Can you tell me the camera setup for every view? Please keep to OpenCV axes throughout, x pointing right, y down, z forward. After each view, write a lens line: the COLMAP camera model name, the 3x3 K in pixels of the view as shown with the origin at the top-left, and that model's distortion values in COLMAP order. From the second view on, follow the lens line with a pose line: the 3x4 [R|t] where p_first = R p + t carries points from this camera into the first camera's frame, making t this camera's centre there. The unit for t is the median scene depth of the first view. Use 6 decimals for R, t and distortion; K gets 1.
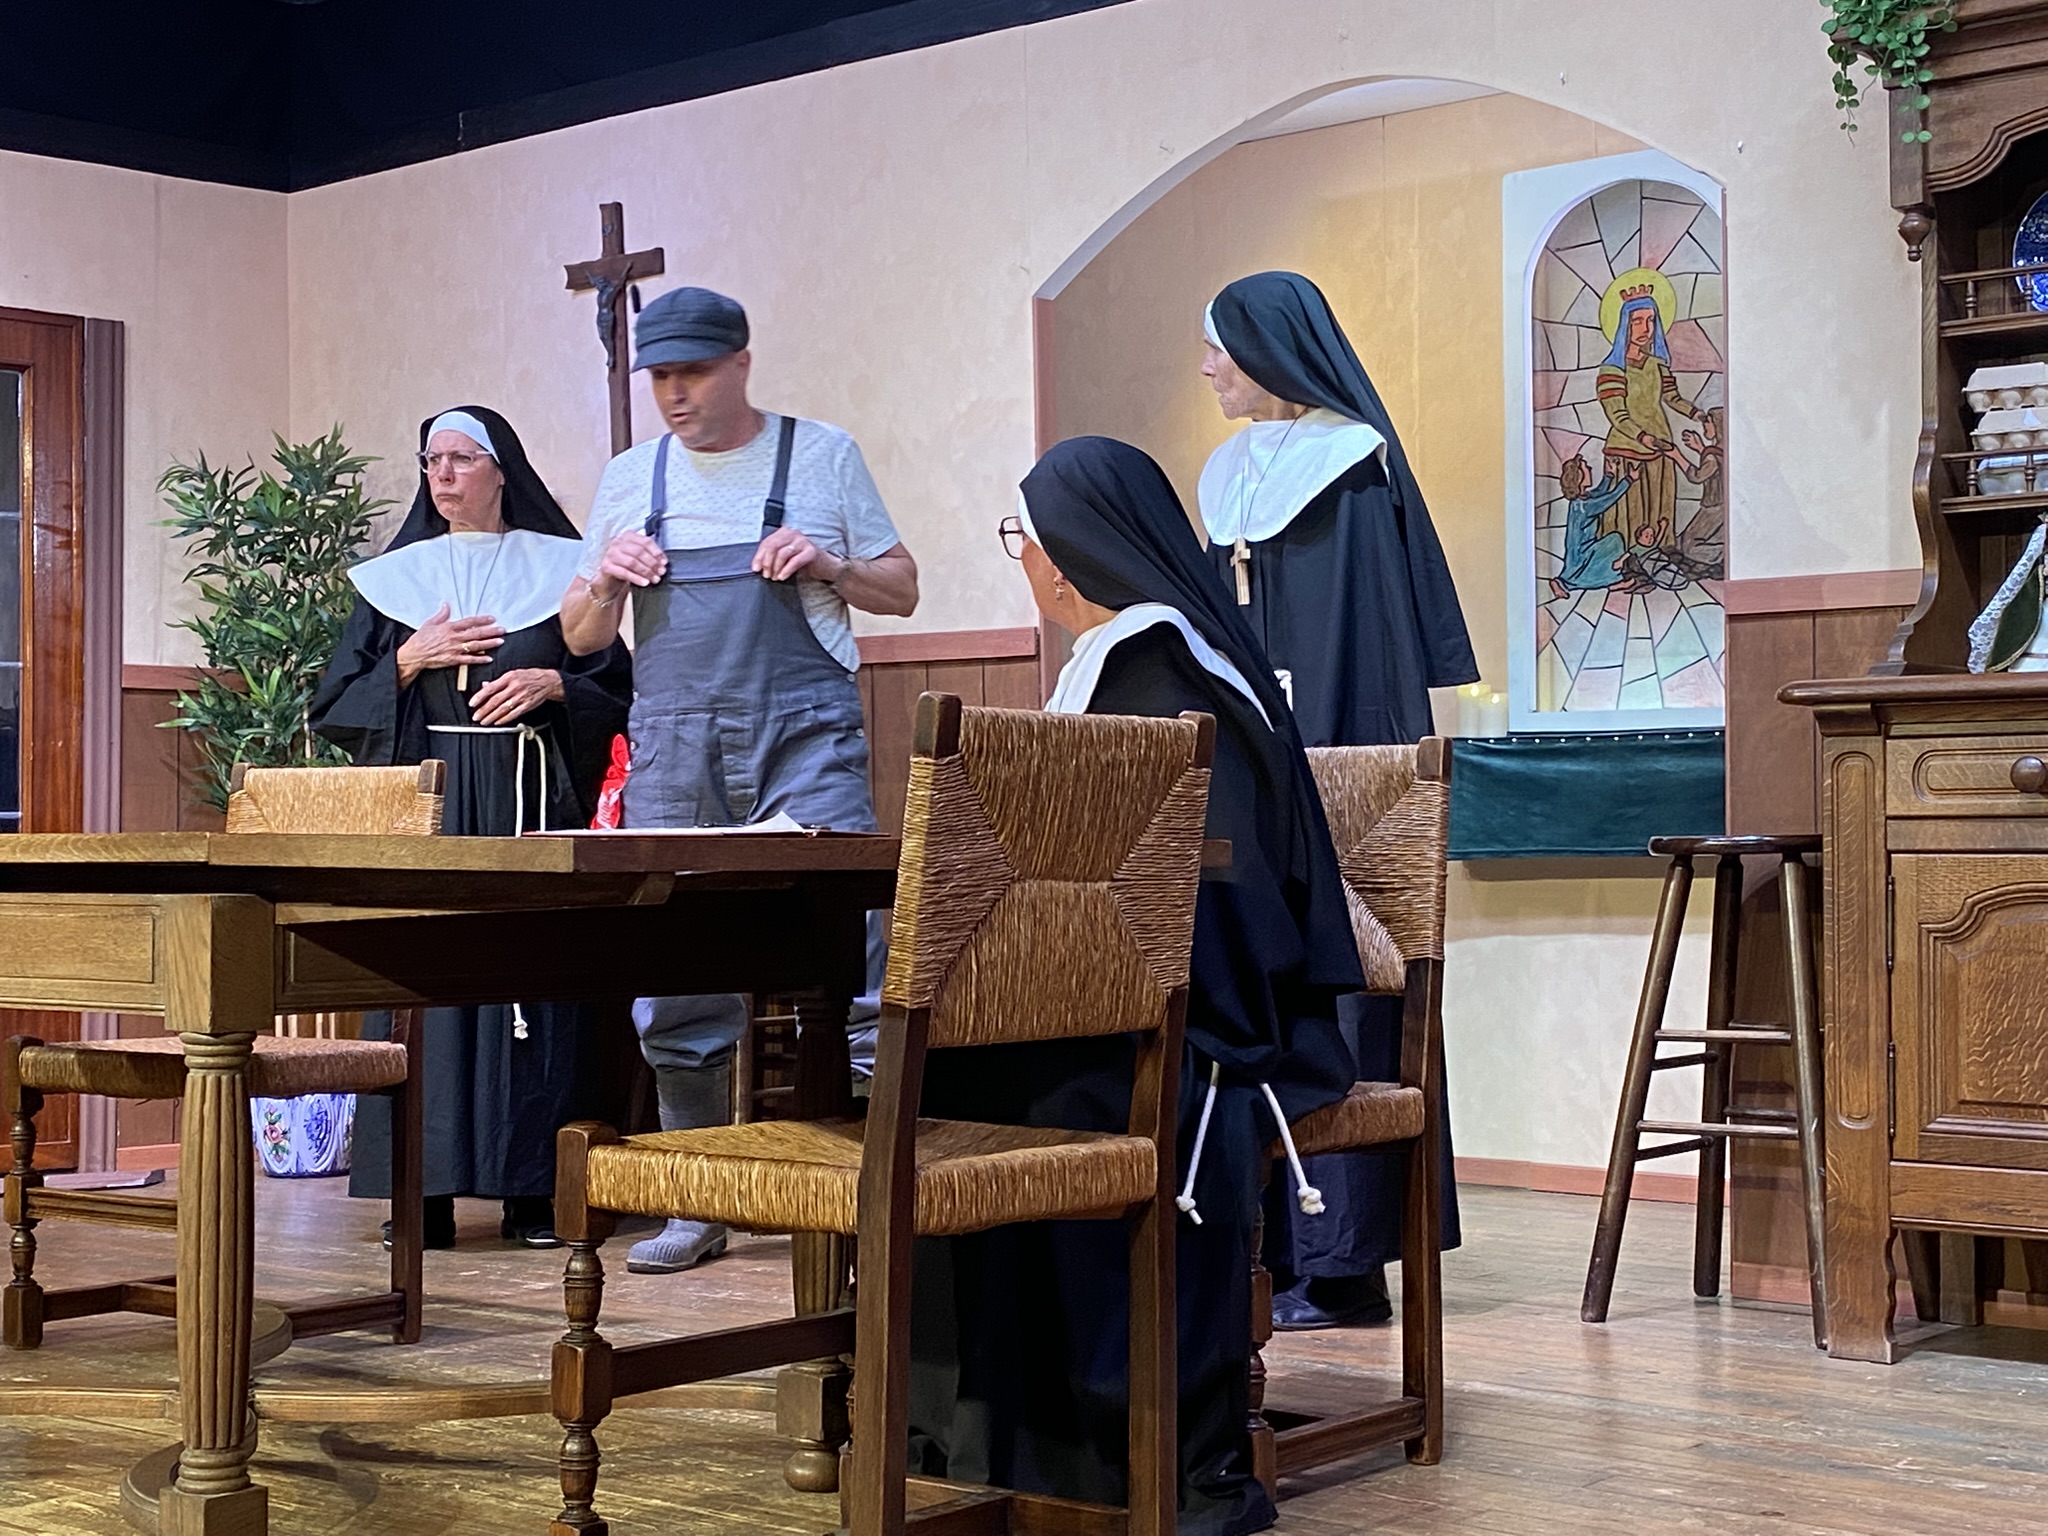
lens RADIAL K [[3087.7, 0, 970.0], [0, 3087.7, 765.1], [0, 0, 1]] dist [0.073203, 0.000000]
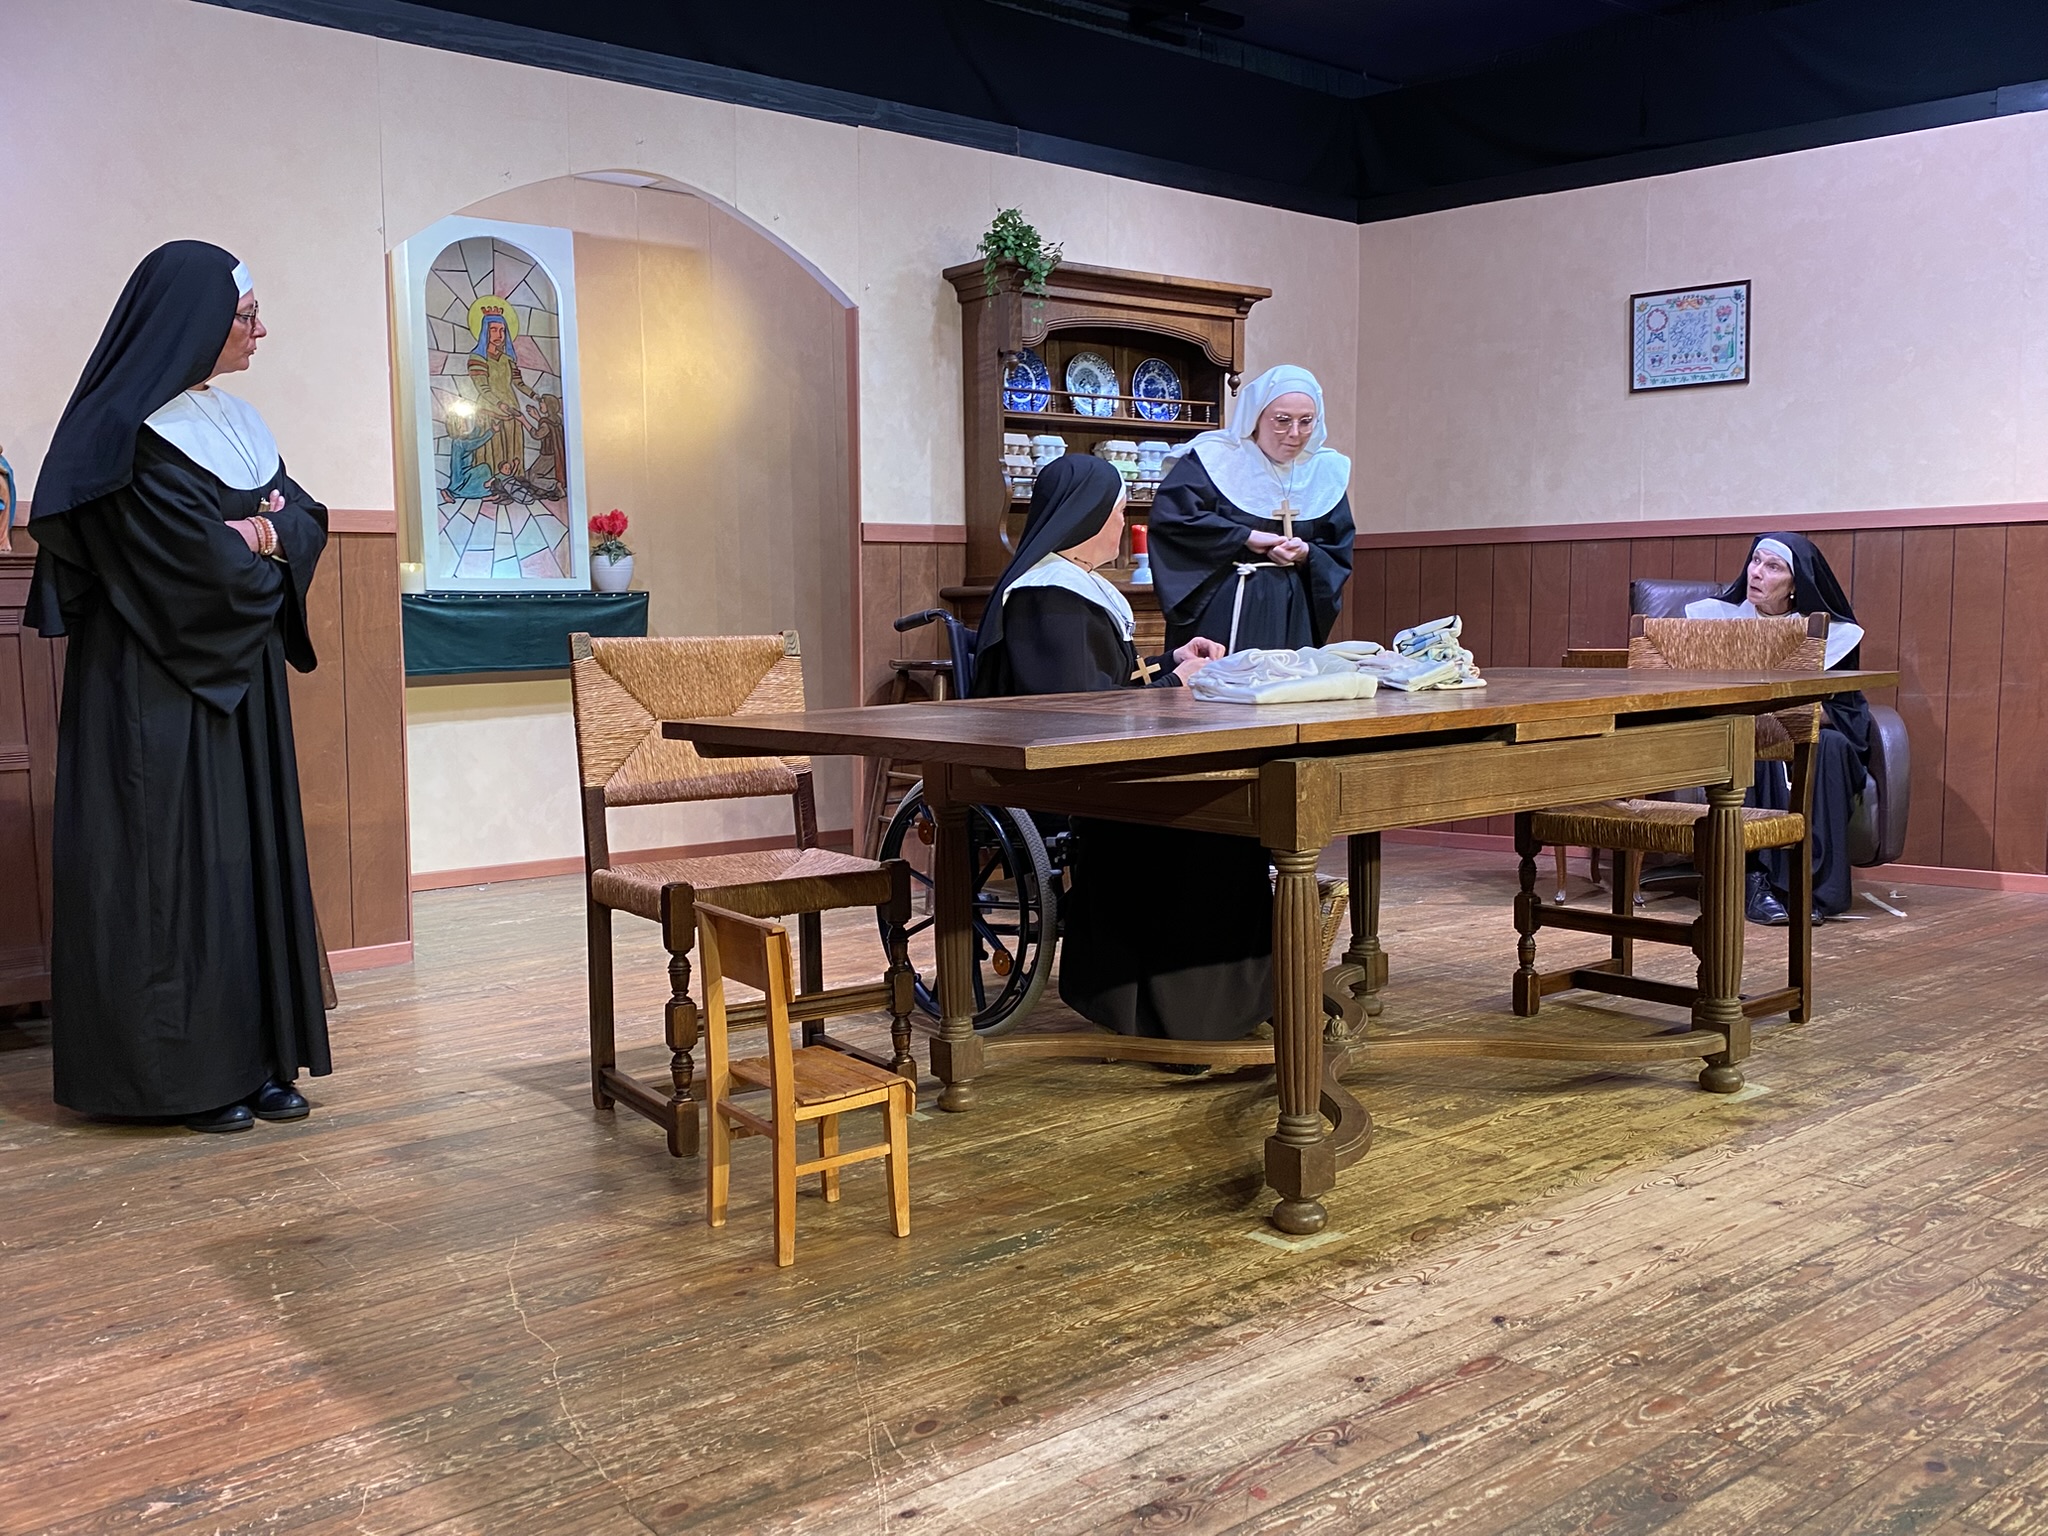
lens RADIAL K [[1781.9, 0, 1028.2], [0, 1781.9, 765.1], [0, 0, 1]] dist [0.056034, -0.095145]
pose [[0.187298, -0.087638, 0.978386, -0.643998], [-0.016209, 0.995601, 0.092283, -0.011358], [-0.982169, -0.033143, 0.185054, 0.557586]]
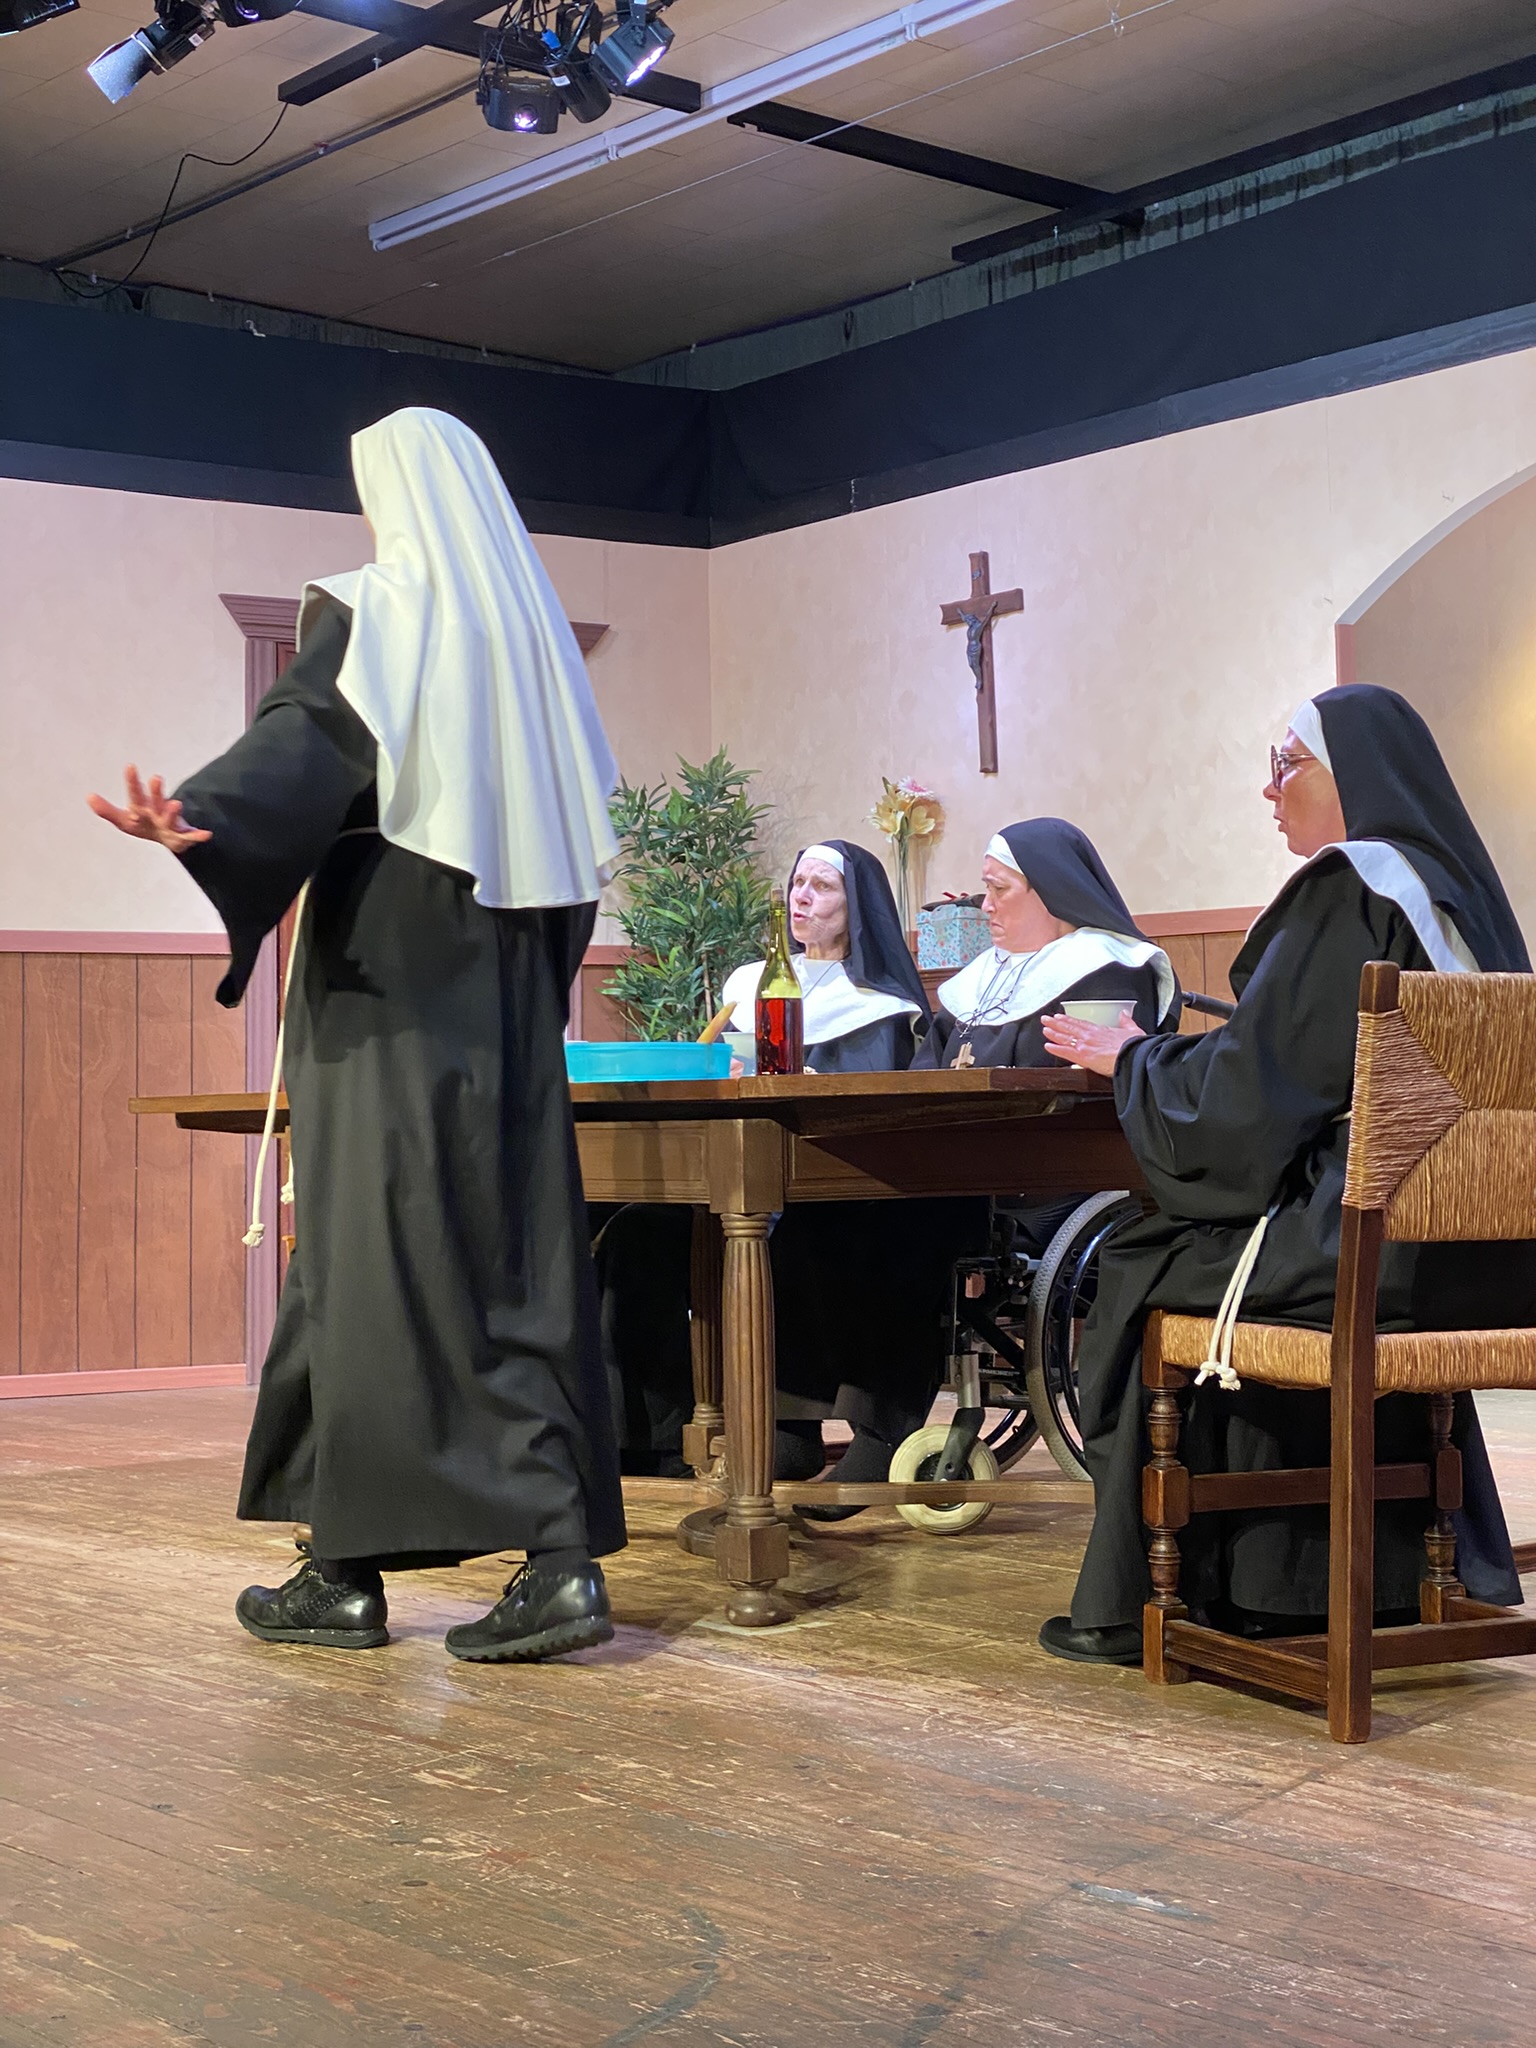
lens RADIAL K [[3033.7, 0, 782.9], [0, 3033.7, 985.6], [0, 0, 1]] dist [0.111539, 0.000000]
pose [[0.985620, -0.018031, -0.168014, 0.005043], [0.016585, 0.999812, -0.010004, -0.003705], [0.168162, 0.007074, 0.985734, -0.182761]]
